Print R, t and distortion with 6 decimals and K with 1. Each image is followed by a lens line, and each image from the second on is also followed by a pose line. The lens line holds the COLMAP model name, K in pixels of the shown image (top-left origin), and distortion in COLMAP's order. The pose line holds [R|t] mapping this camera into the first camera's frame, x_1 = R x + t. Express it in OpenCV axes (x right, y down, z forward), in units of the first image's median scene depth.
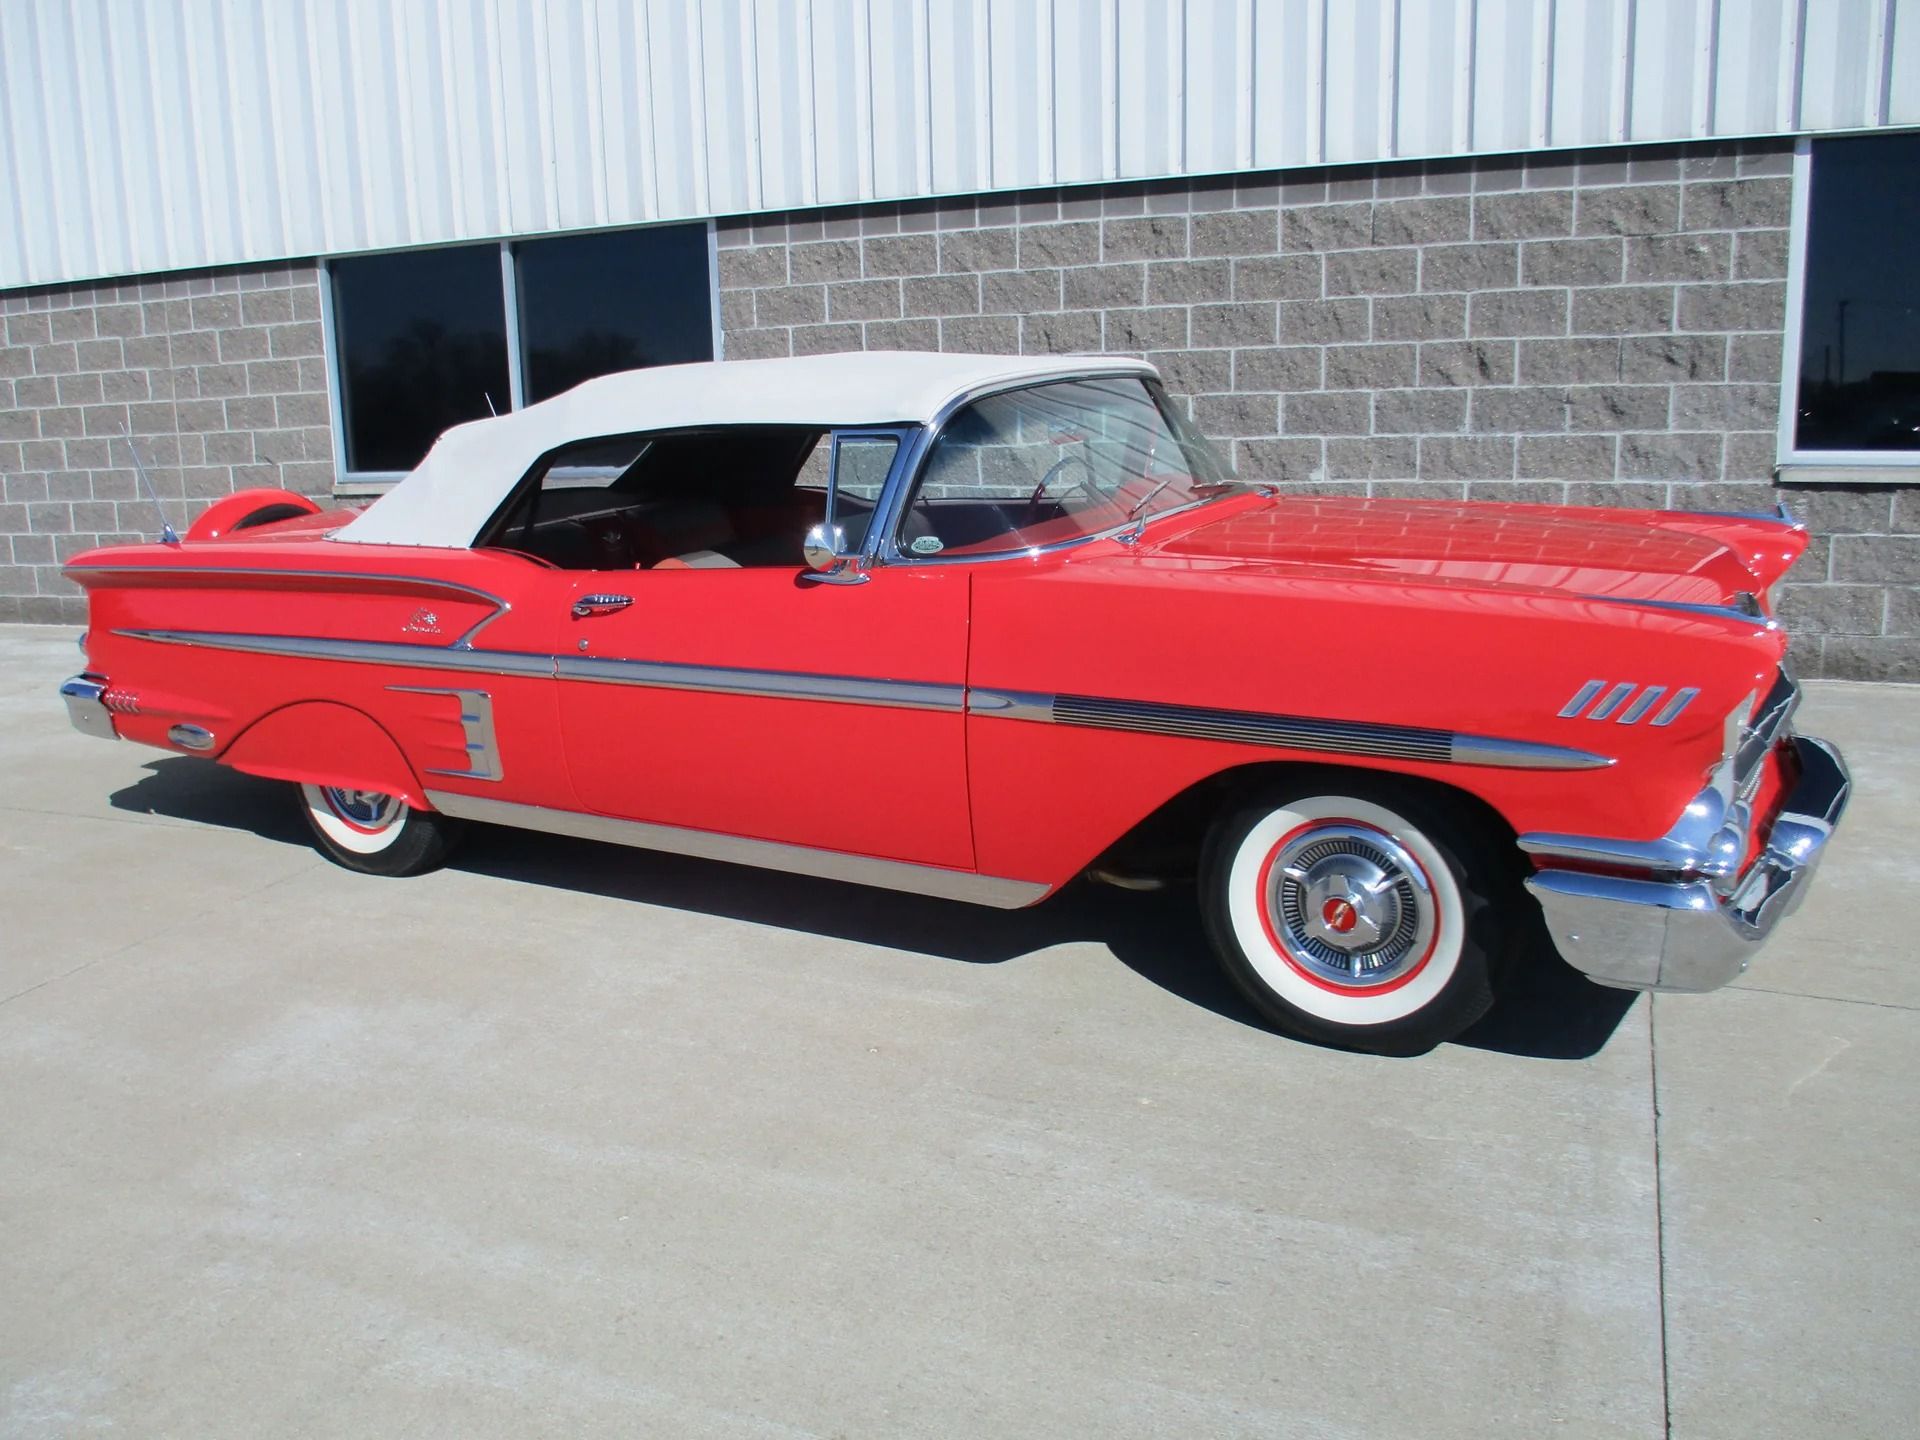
lens RADIAL K [[1626.2, 0, 947.4], [0, 1626.2, 692.0], [0, 0, 1]] dist [-0.033074, 0.009926]
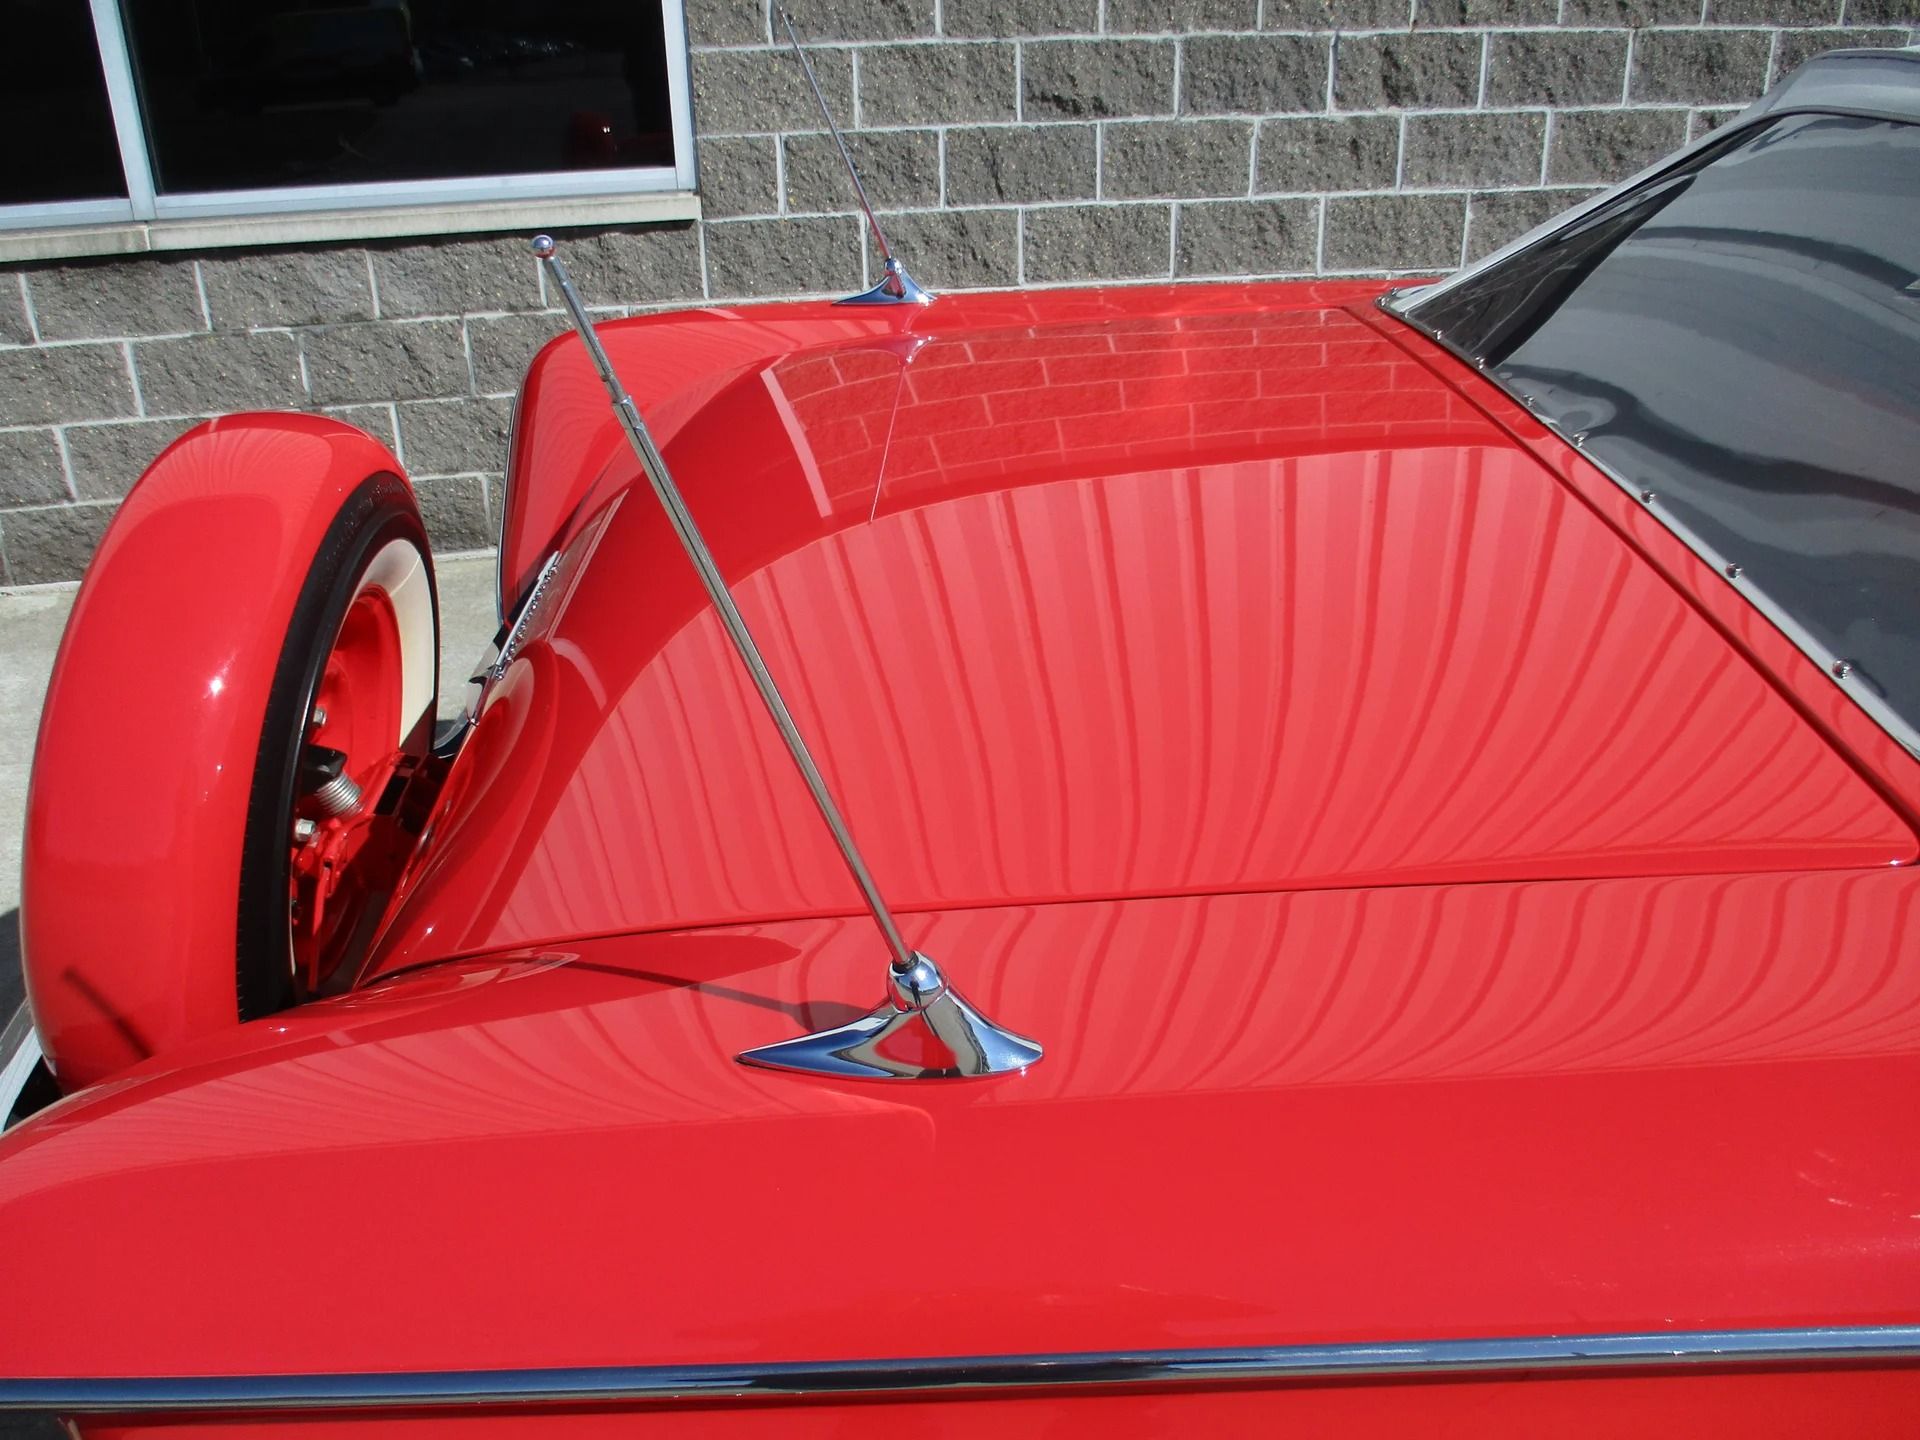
lens RADIAL K [[1618.5, 0, 944.9], [0, 1618.5, 724.5], [0, 0, 1]] dist [-0.078484, 0.050185]
pose [[0.856963, -0.205434, 0.472664, -0.383071], [0.084769, 0.960816, 0.263908, -0.117160], [-0.508358, -0.186092, 0.840798, 0.619576]]
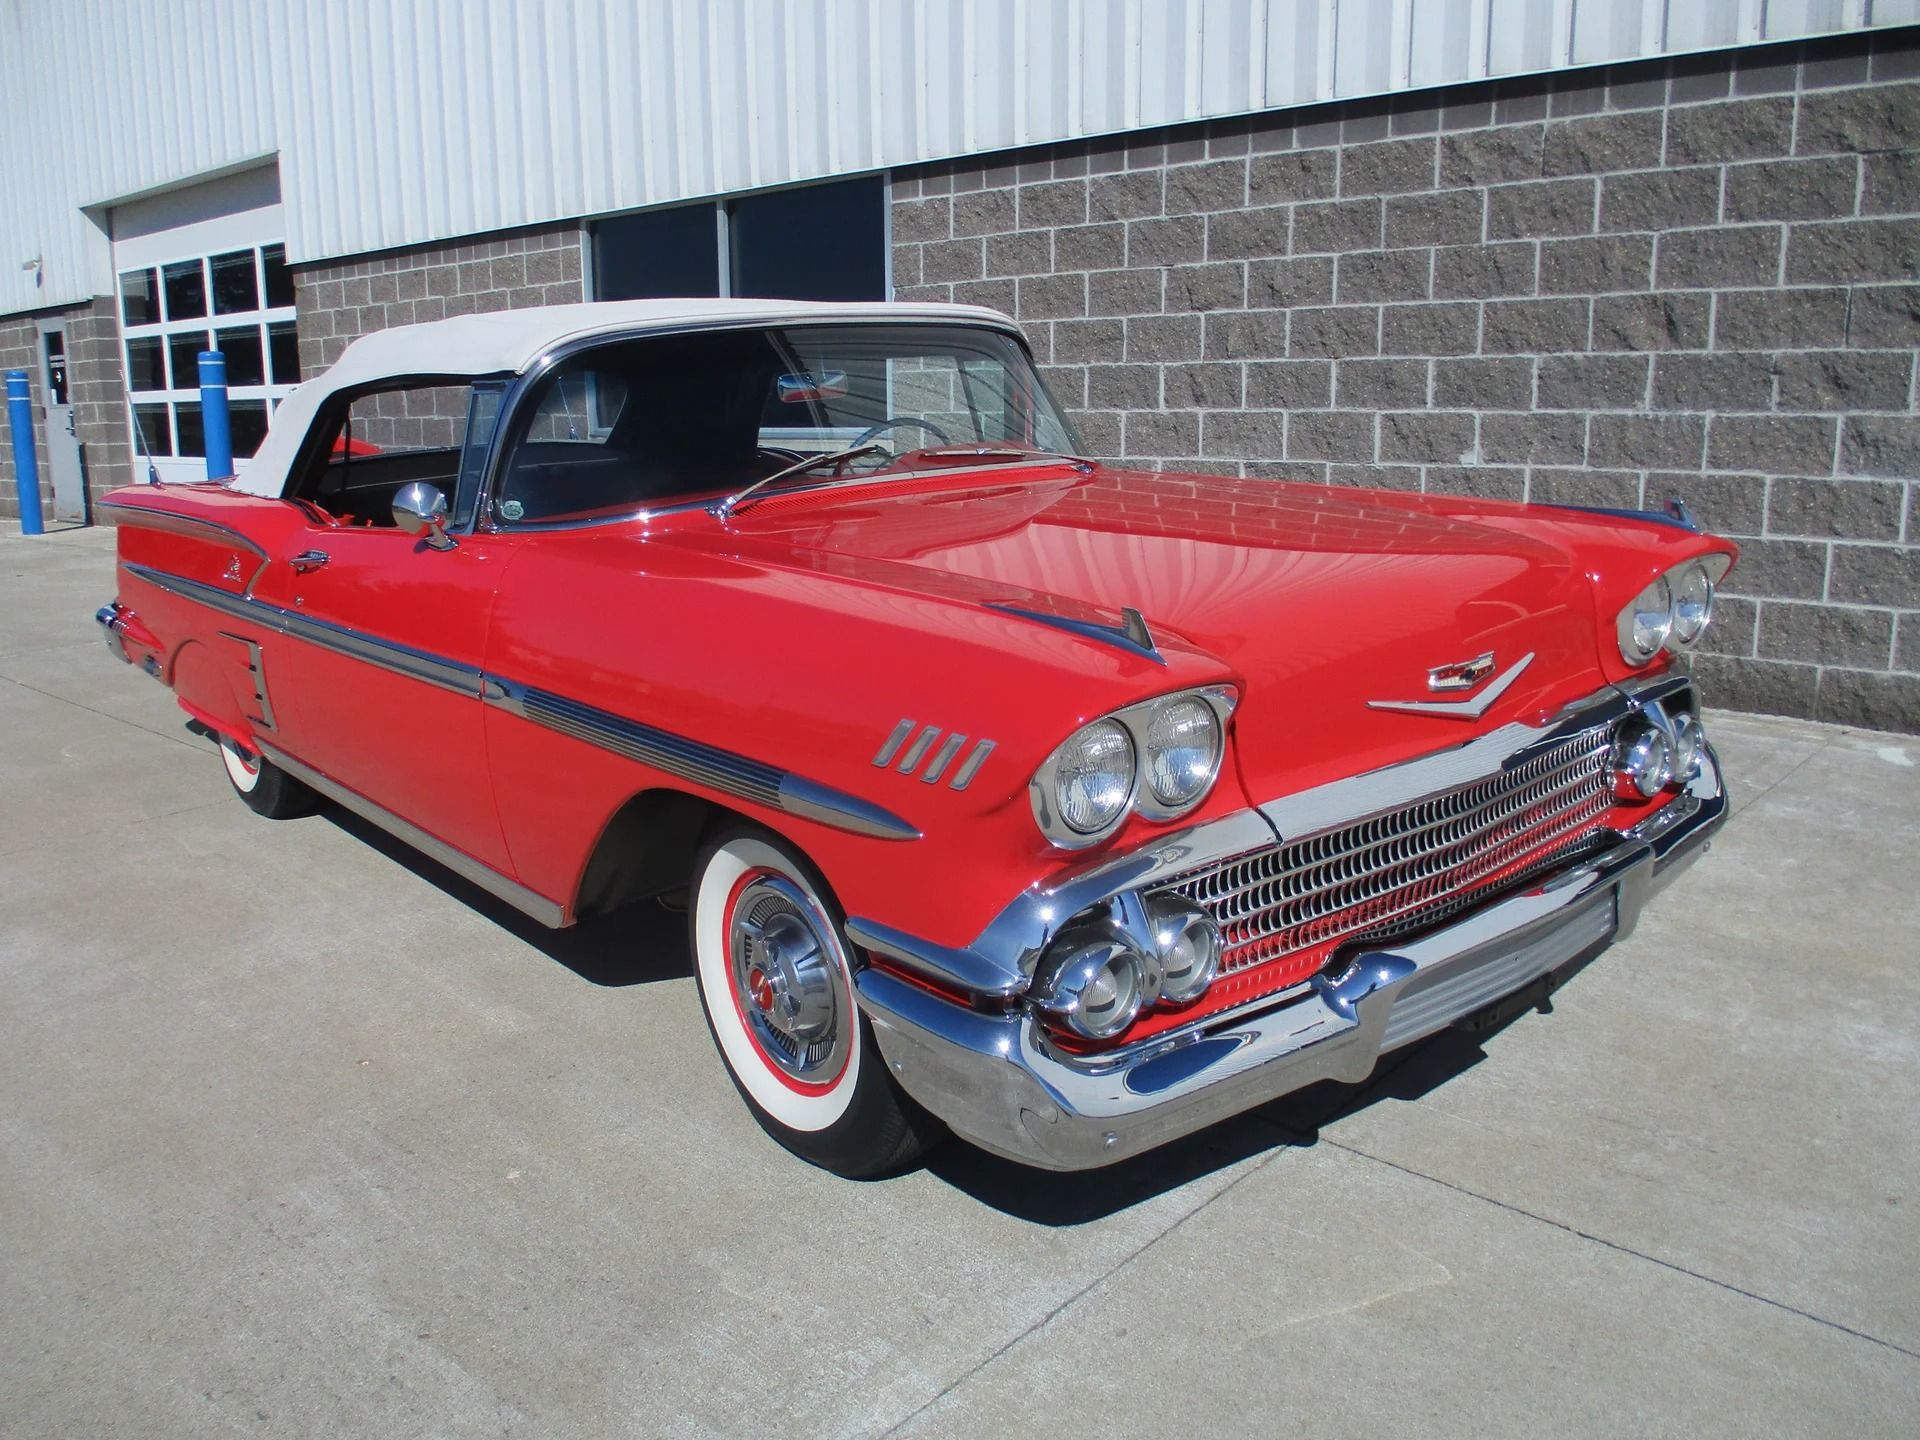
lens RADIAL K [[1626.2, 0, 940.2], [0, 1626.2, 690.1], [0, 0, 1]] dist [-0.033074, 0.009926]
pose [[0.934062, 0.081204, -0.347757, 0.272666], [-0.075869, 0.996697, 0.028954, -0.018733], [0.348960, -0.000661, 0.937138, 0.130020]]
